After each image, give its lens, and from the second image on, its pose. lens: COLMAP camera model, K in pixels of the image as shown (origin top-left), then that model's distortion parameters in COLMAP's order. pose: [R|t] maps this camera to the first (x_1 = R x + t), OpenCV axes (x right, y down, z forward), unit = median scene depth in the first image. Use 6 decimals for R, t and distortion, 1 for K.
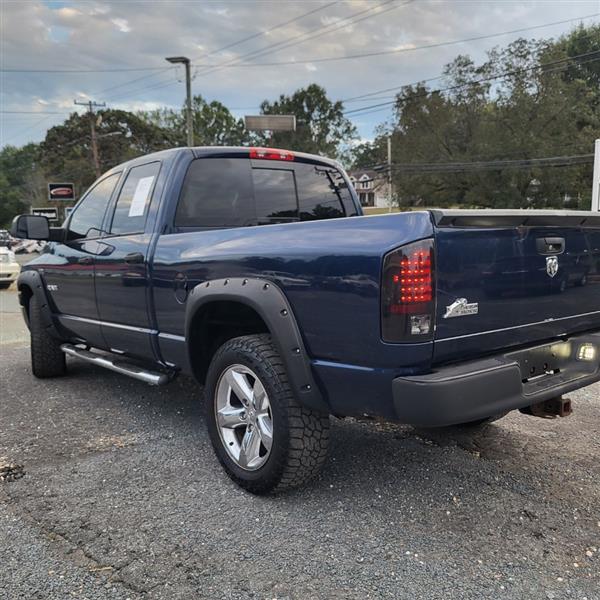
lens RADIAL K [[617.5, 0, 303.8], [0, 617.5, 306.6], [0, 0, 1]] dist [0.026006, 0.000000]
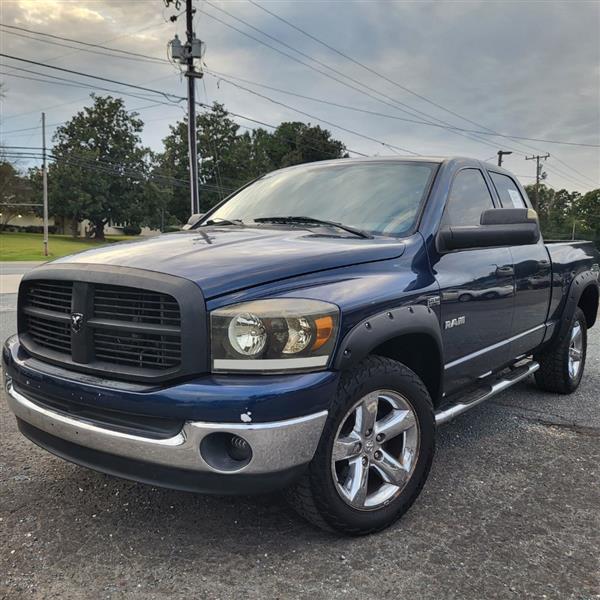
lens RADIAL K [[617.5, 0, 296.0], [0, 617.5, 318.4], [0, 0, 1]] dist [0.026006, 0.000000]
pose [[-0.243418, -0.101912, 0.964553, -0.108811], [0.095436, 0.987122, 0.128382, -0.014655], [-0.965215, 0.123304, -0.230557, 0.146634]]
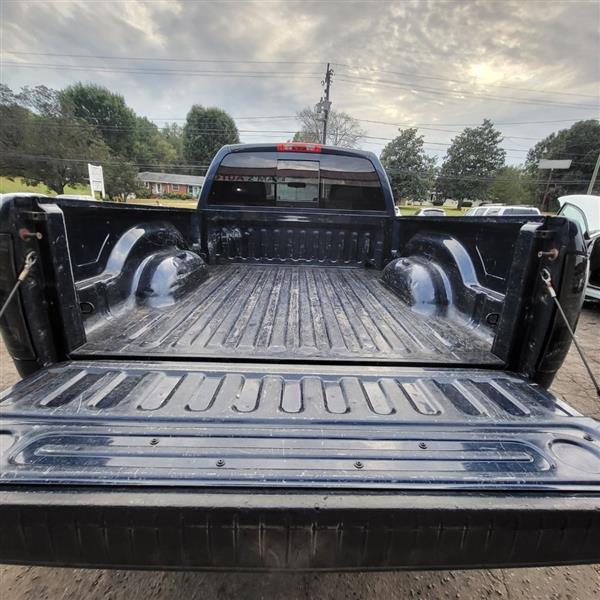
lens RADIAL K [[314.7, 0, 303.1], [0, 314.7, 299.9], [0, 0, 1]] dist [-0.001305, -0.001224]
pose [[0.580327, -0.202268, 0.788865, -0.058638], [0.048288, 0.975507, 0.214601, 0.017960], [-0.812951, -0.086446, 0.575880, -0.195830]]
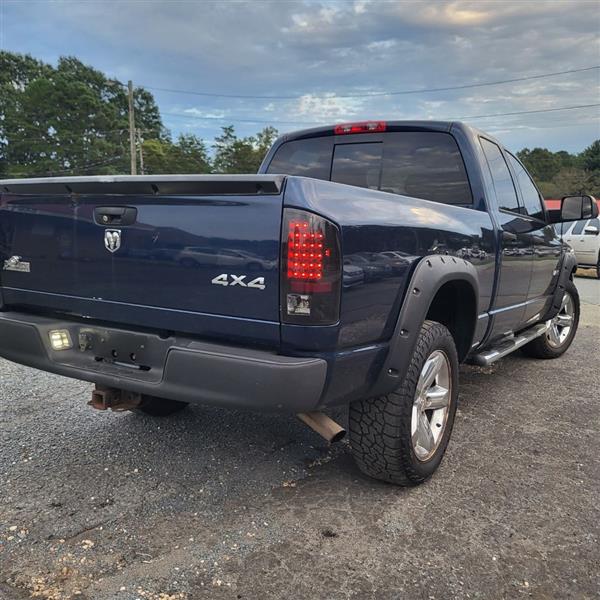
lens RADIAL K [[617.5, 0, 300.0], [0, 617.5, 314.1], [0, 0, 1]] dist [0.026006, 0.000000]
pose [[0.321710, 0.162564, -0.932778, 0.079910], [-0.139637, 0.982524, 0.123074, -0.006471], [0.936485, 0.090656, 0.338788, 0.057972]]
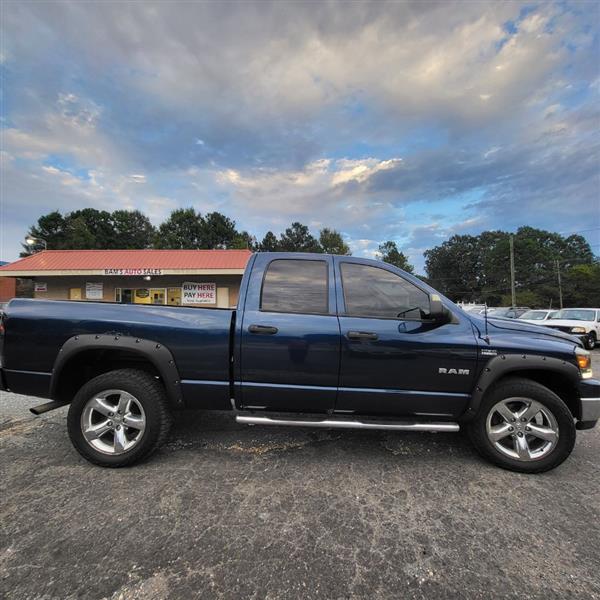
lens RADIAL K [[314.7, 0, 305.3], [0, 314.7, 296.6], [0, 0, 1]] dist [-0.001305, -0.001224]
pose [[-0.616595, -0.027292, -0.786807, 0.049751], [-0.106067, 0.993167, 0.048672, -0.019969], [0.780103, 0.113465, -0.615276, 0.152532]]
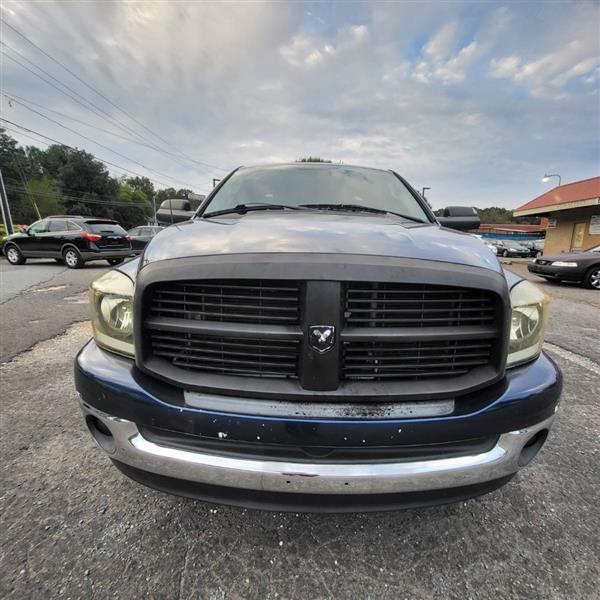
lens RADIAL K [[314.7, 0, 304.4], [0, 314.7, 301.5], [0, 0, 1]] dist [-0.001305, -0.001224]
pose [[-0.770321, -0.132829, 0.623669, -0.061820], [0.064288, 0.956902, 0.283206, -0.017014], [-0.634408, 0.258253, -0.728582, 0.167529]]
